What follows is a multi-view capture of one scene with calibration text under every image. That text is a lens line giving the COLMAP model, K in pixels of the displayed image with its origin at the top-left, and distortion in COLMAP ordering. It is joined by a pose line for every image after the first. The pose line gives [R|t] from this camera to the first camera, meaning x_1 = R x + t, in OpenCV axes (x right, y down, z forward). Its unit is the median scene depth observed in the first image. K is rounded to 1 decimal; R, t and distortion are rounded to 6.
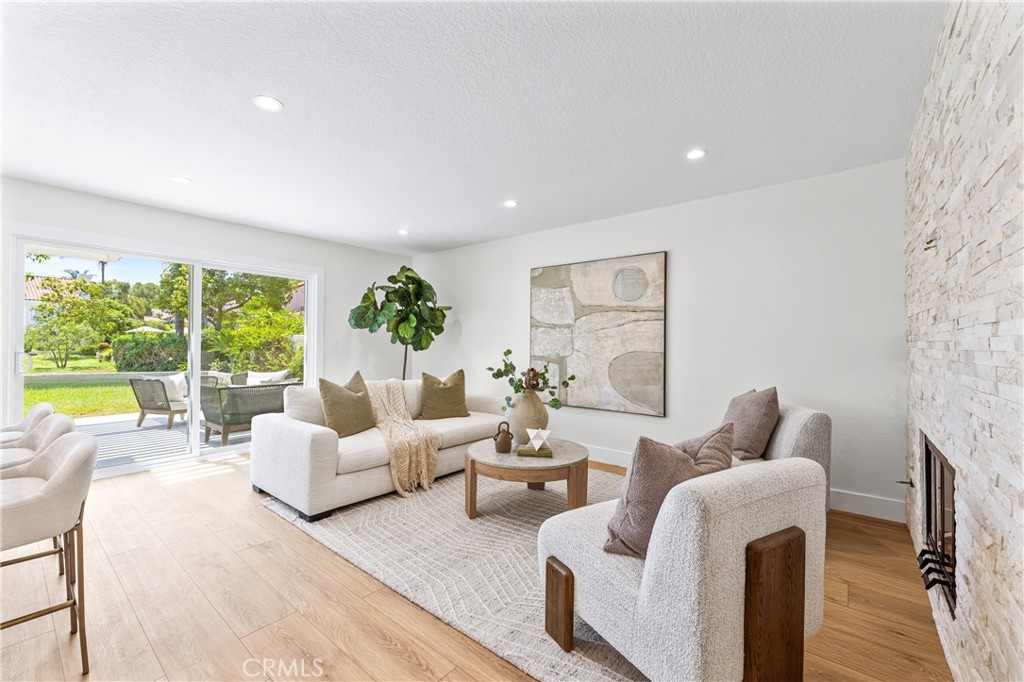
lens RADIAL K [[416.3, 0, 504.6], [0, 416.3, 339.7], [0, 0, 1]] dist [0.003983, 0.000286]
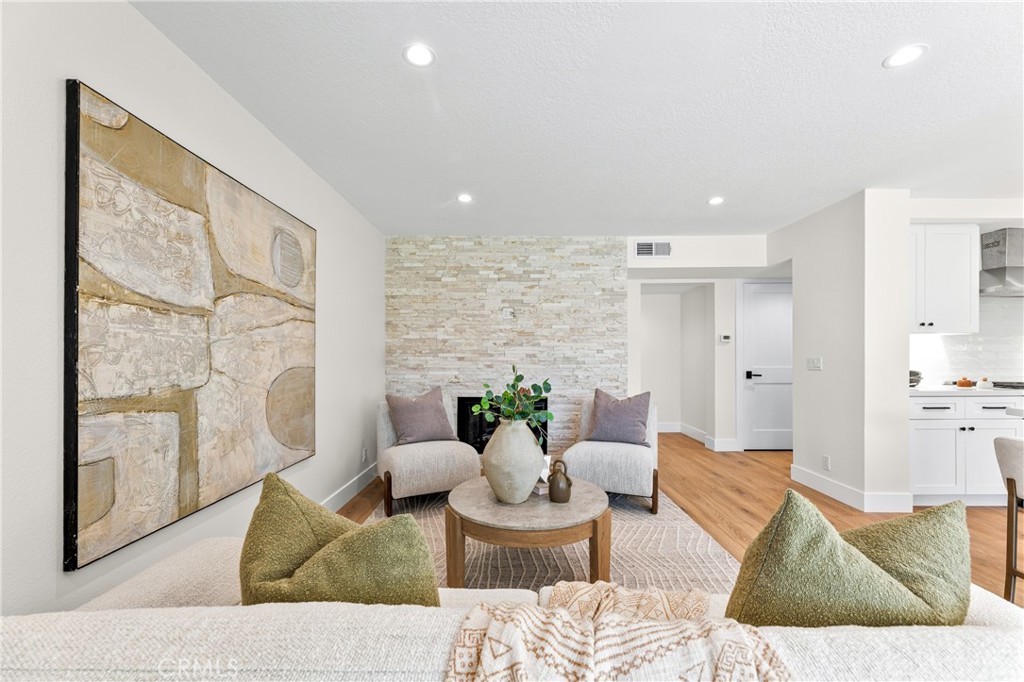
lens RADIAL K [[416.3, 0, 515.8], [0, 416.3, 356.9], [0, 0, 1]] dist [0.003983, 0.000286]
pose [[-0.634046, -0.008556, 0.773248, -0.372098], [-0.011433, 0.999933, 0.001690, 0.006587], [-0.773211, -0.007769, -0.634101, 1.074672]]
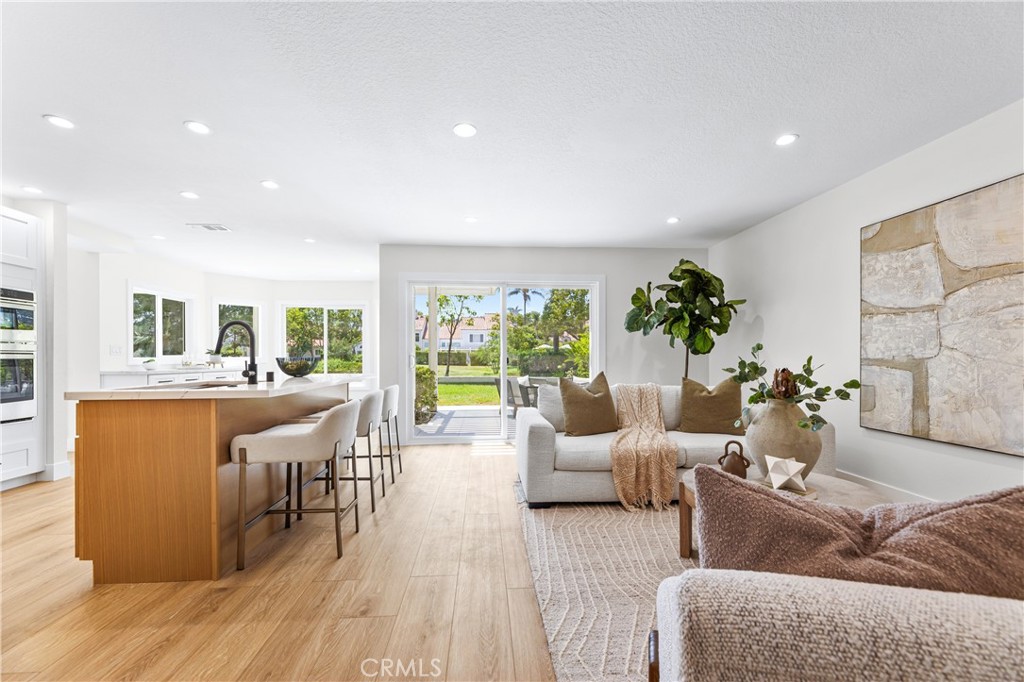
lens RADIAL K [[416.3, 0, 514.3], [0, 416.3, 357.4], [0, 0, 1]] dist [0.003983, 0.000286]
pose [[0.693103, -0.007787, -0.720796, 0.180057], [0.014359, 0.999892, 0.003006, 0.029794], [0.720695, -0.012434, 0.693141, 0.151575]]
